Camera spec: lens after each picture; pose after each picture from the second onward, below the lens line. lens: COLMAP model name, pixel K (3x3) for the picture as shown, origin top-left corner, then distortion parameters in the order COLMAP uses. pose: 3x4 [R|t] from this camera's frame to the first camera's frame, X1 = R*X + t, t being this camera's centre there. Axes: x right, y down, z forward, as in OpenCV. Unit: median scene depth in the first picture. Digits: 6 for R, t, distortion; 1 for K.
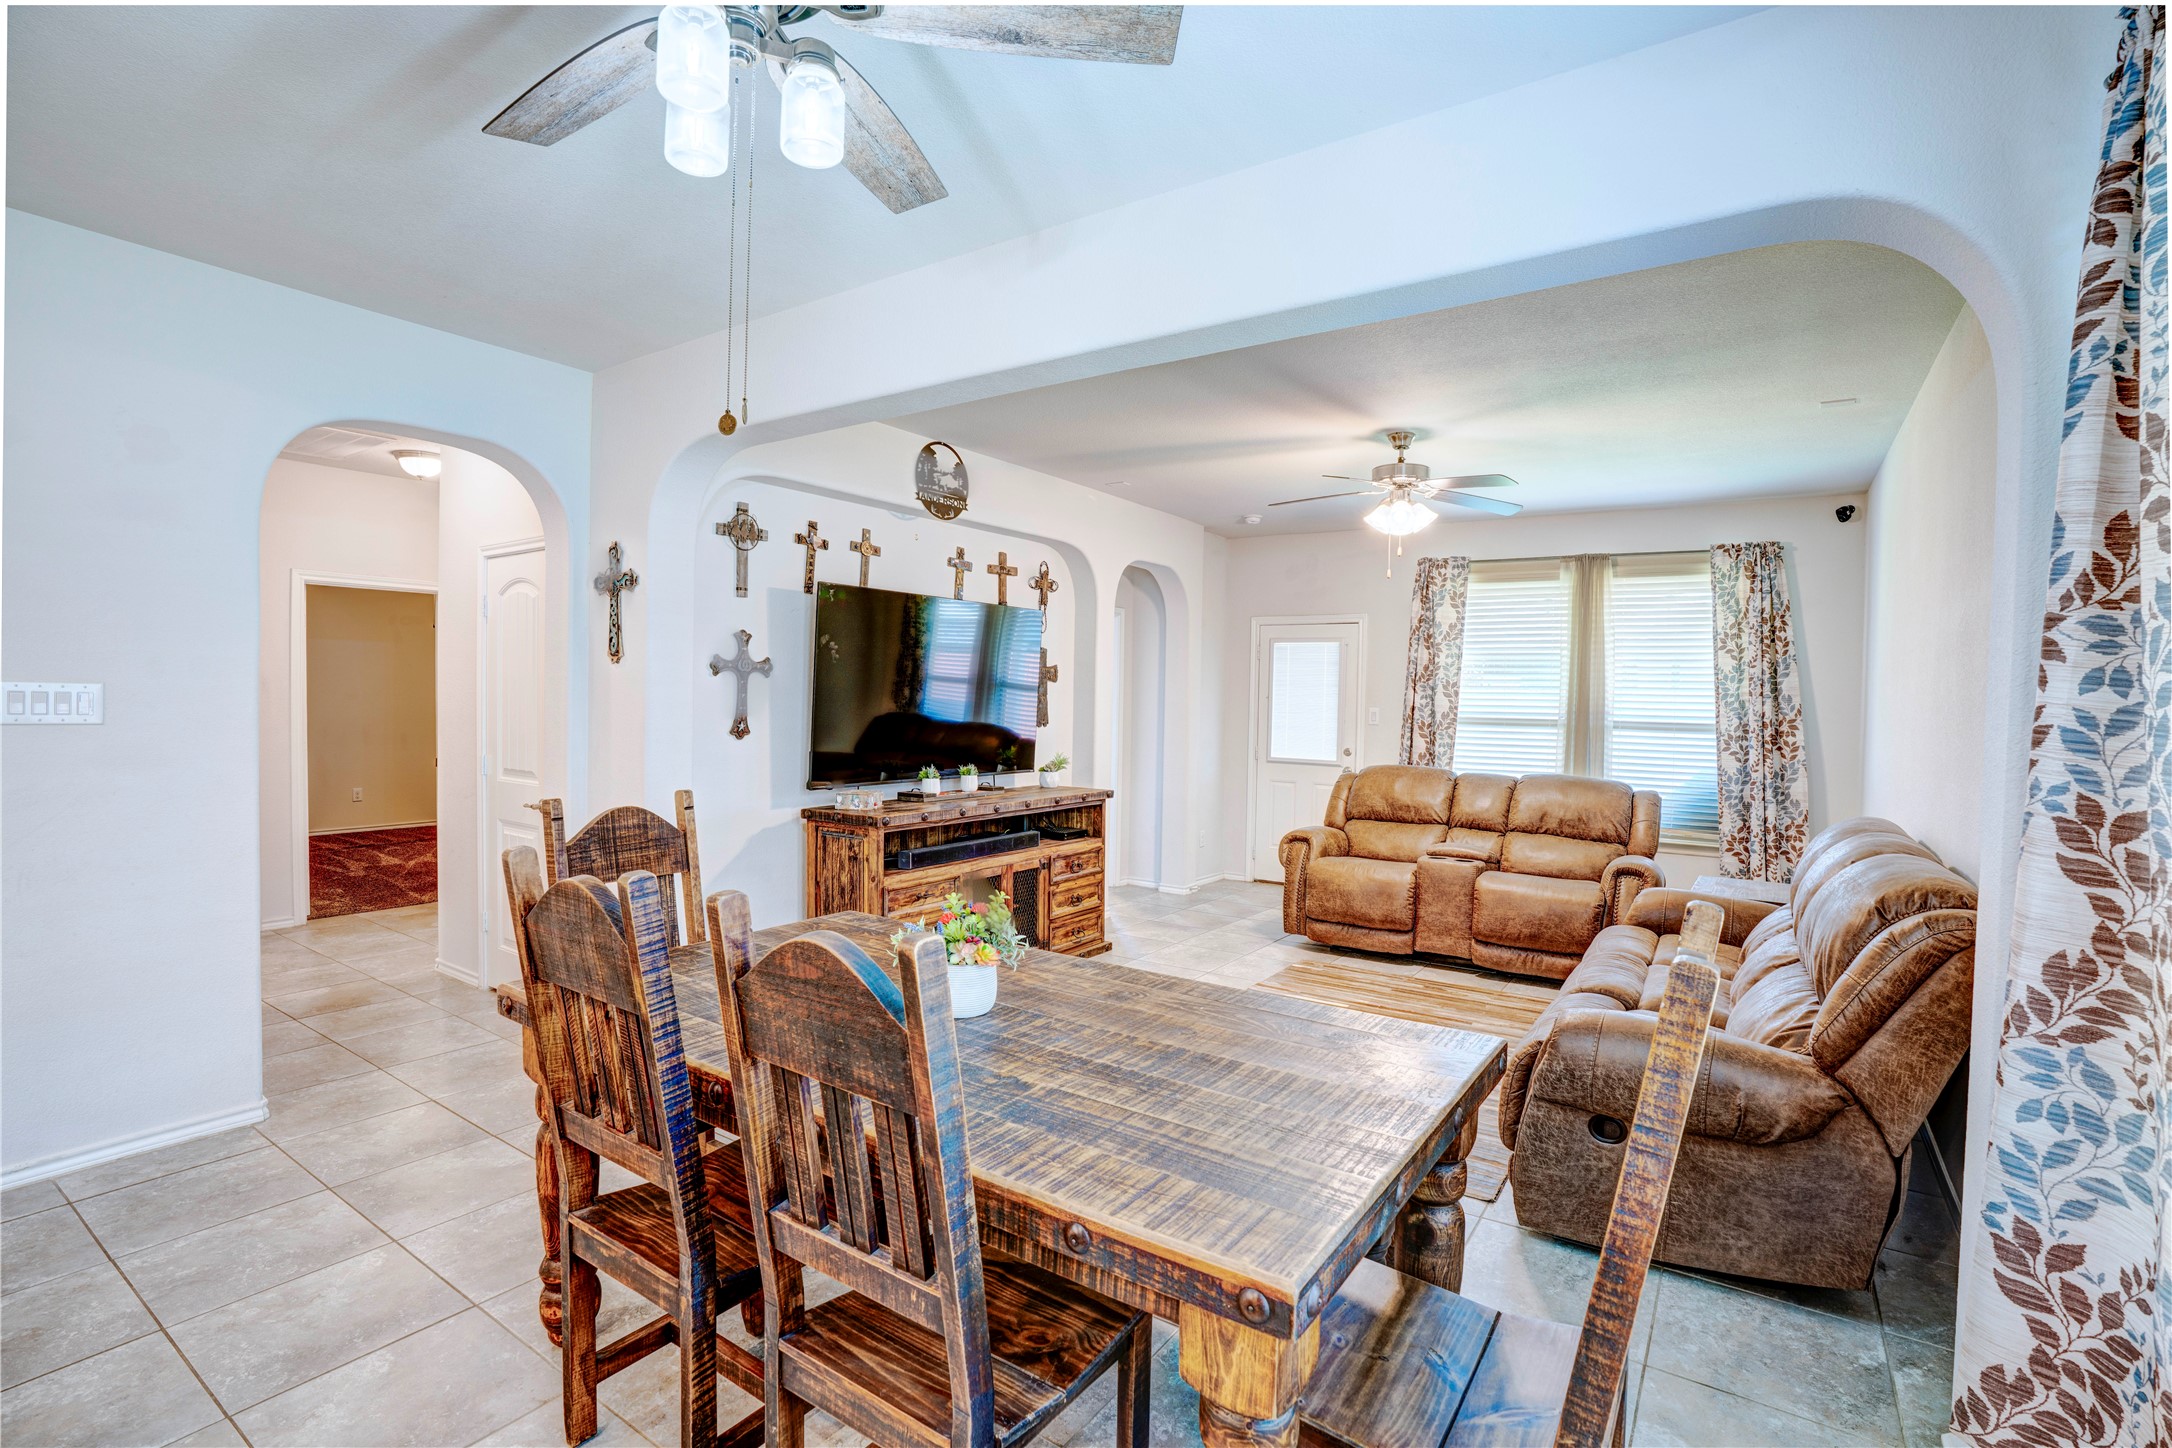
lens RADIAL K [[998.5, 0, 1100.0], [0, 998.5, 726.7], [0, 0, 1]] dist [-0.055349, 0.012262]
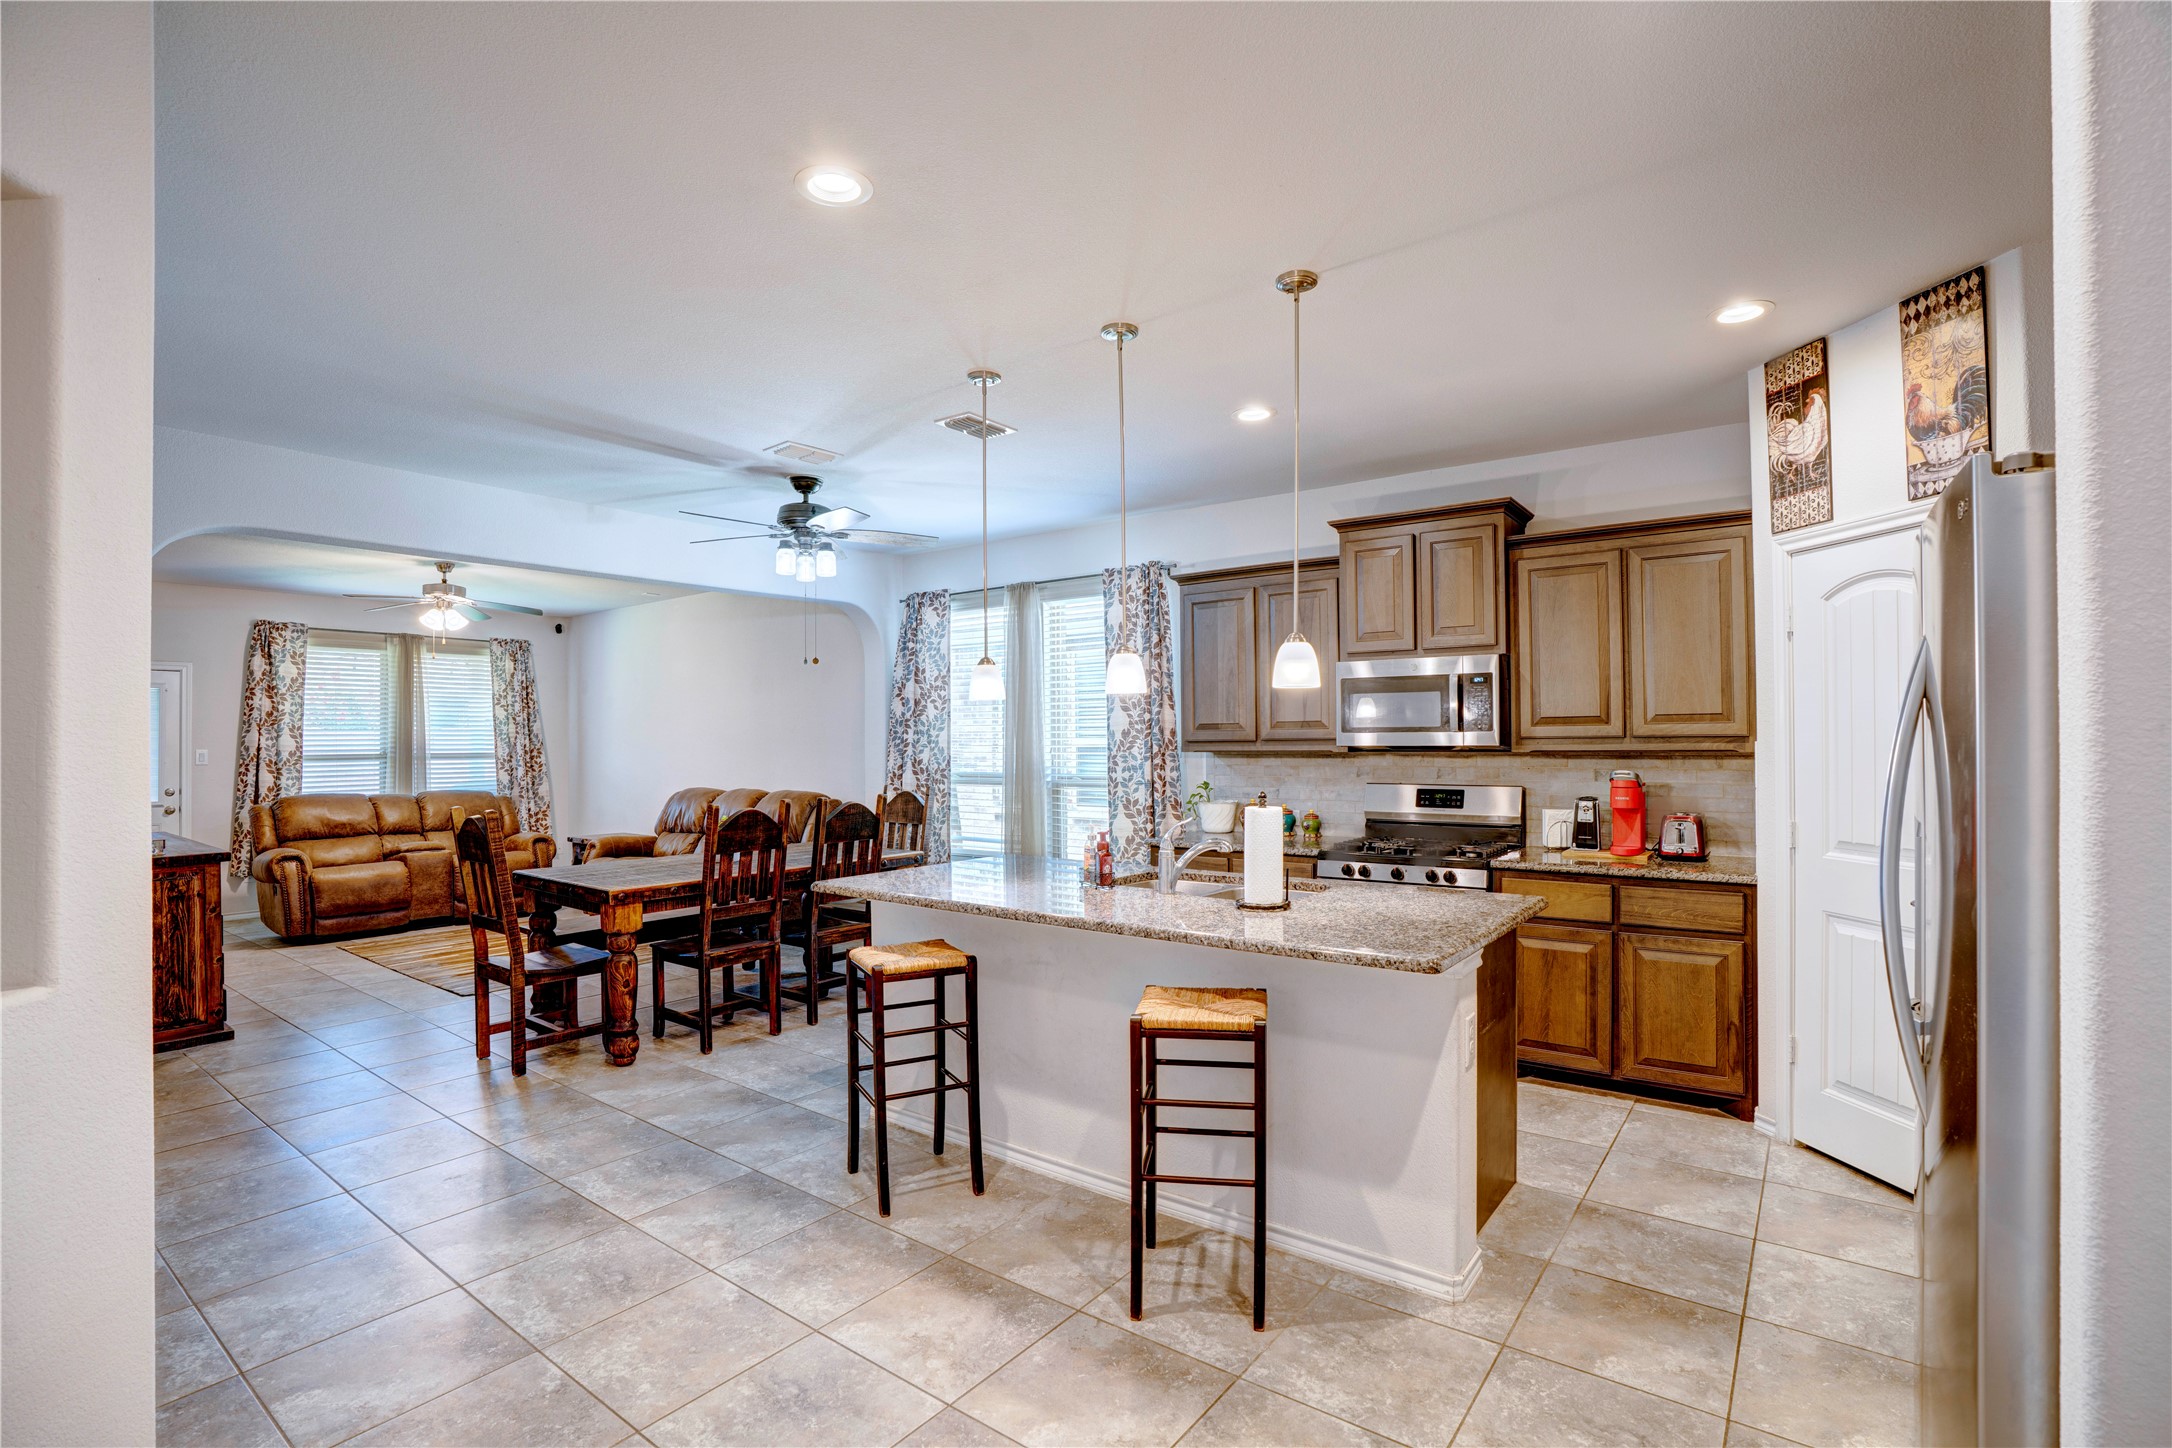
lens RADIAL K [[998.5, 0, 1101.0], [0, 998.5, 729.7], [0, 0, 1]] dist [-0.055349, 0.012262]
pose [[0.043051, -0.007774, 0.999043, -0.936944], [0.036797, 0.999304, 0.006191, -0.013950], [-0.998395, 0.036495, 0.043307, -0.039795]]
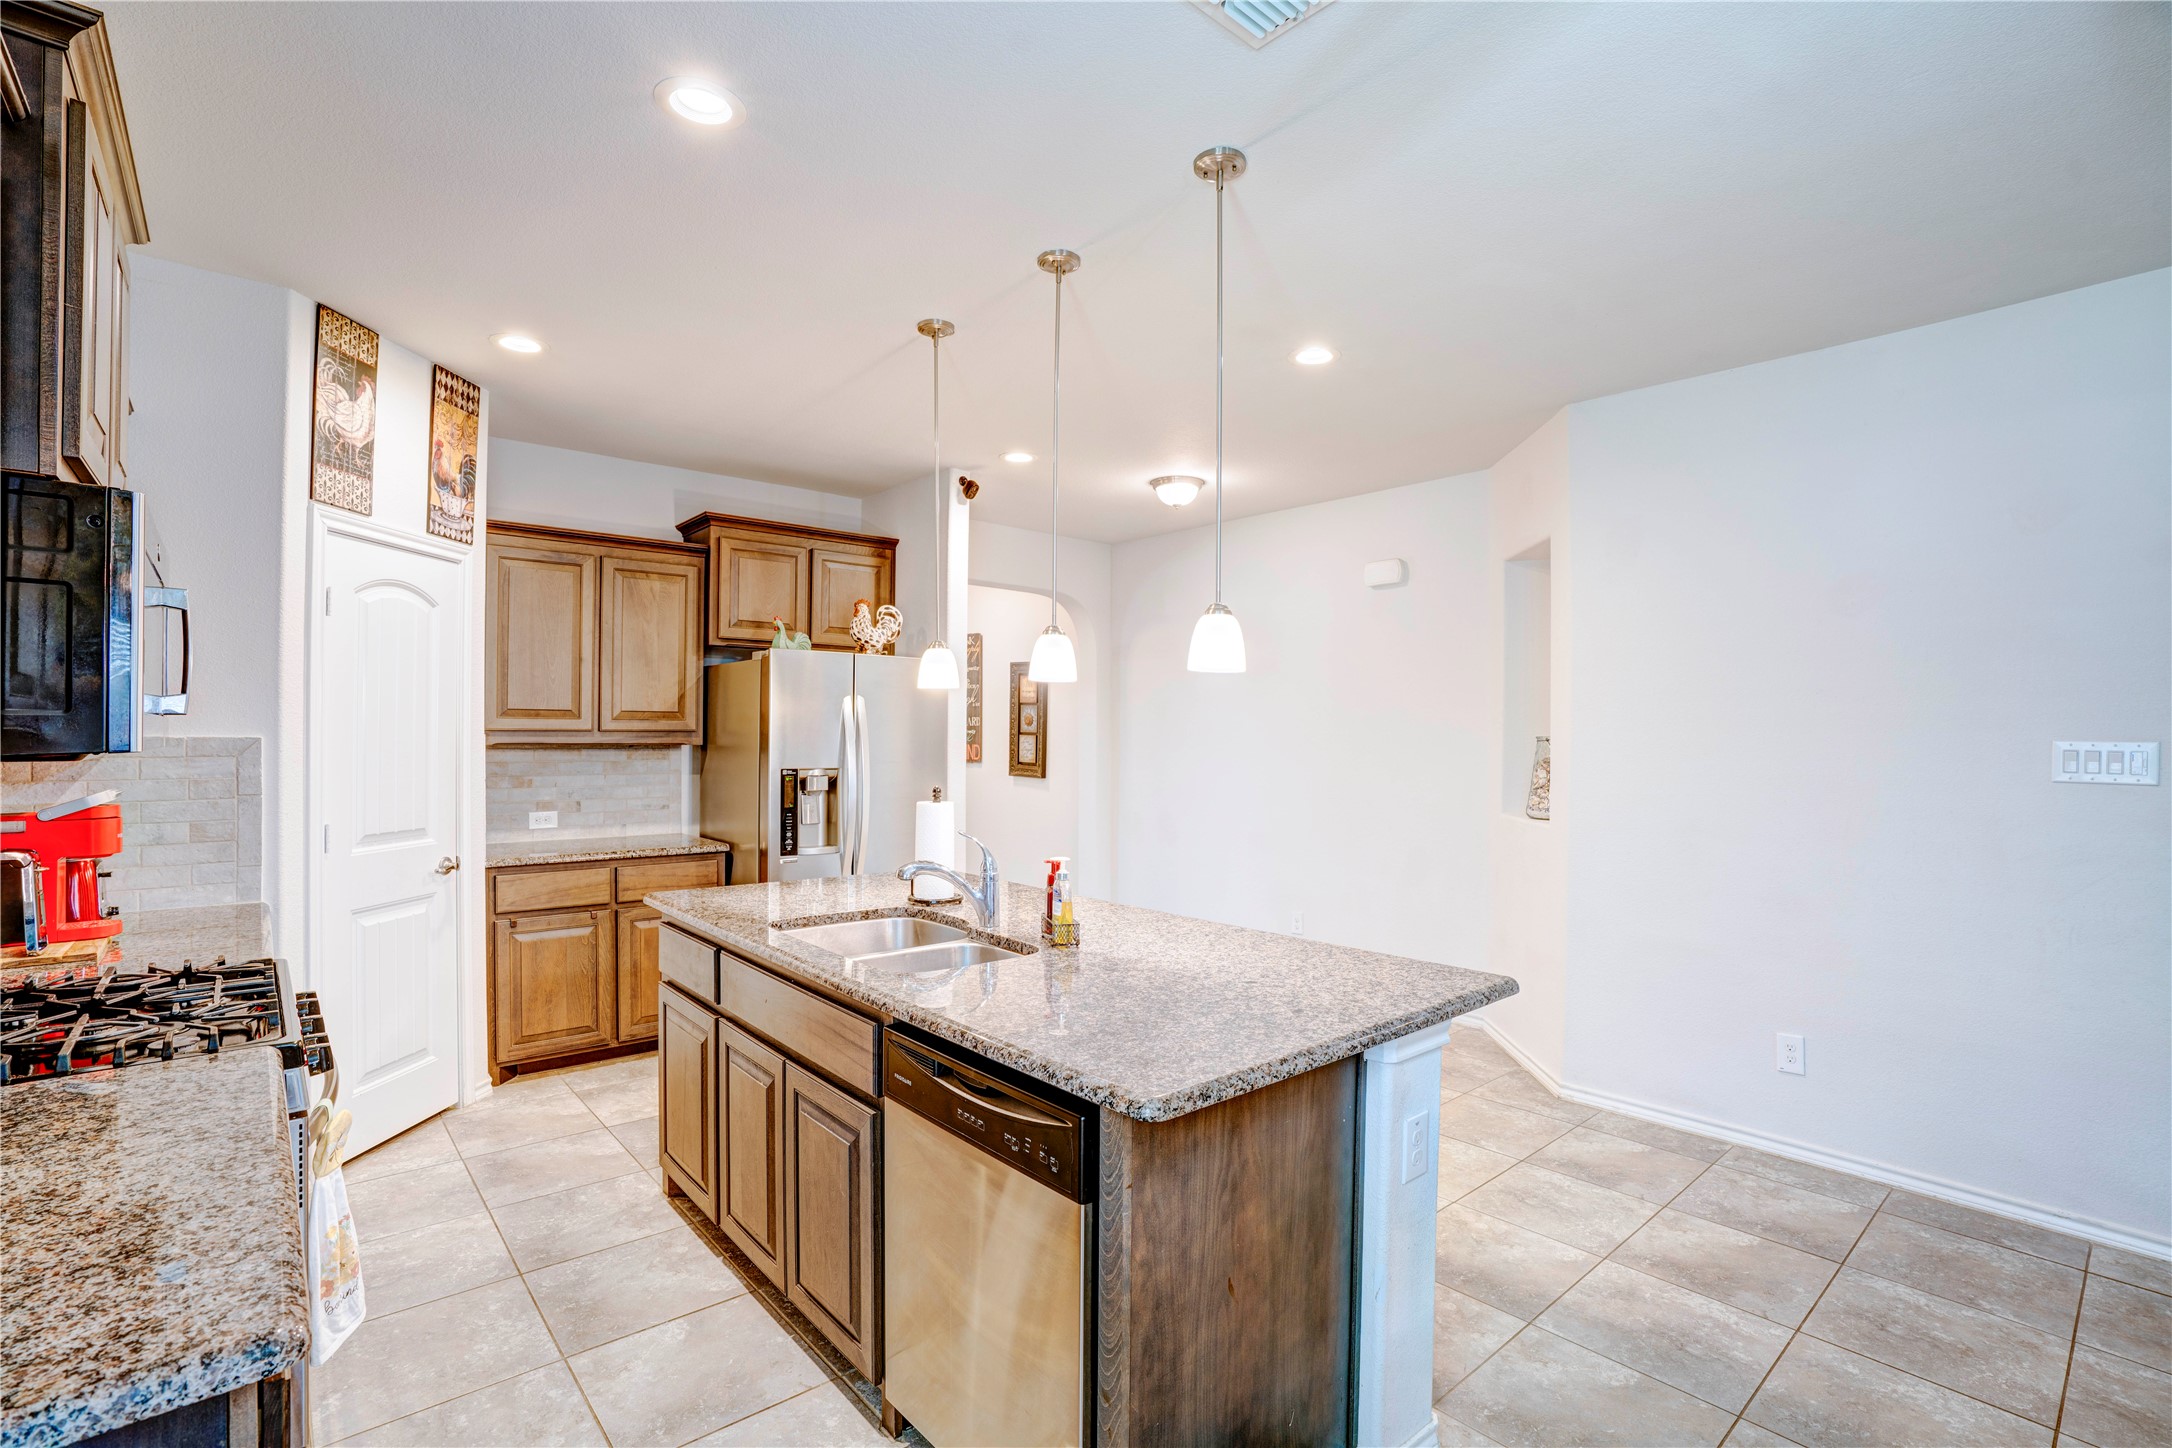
lens RADIAL K [[998.5, 0, 1078.8], [0, 998.5, 733.4], [0, 0, 1]] dist [-0.055349, 0.012262]
pose [[-0.262115, -0.020472, -0.964819, 0.062685], [-0.040216, 0.999138, -0.010274, -0.000754], [0.964198, 0.036109, -0.262713, 0.106519]]
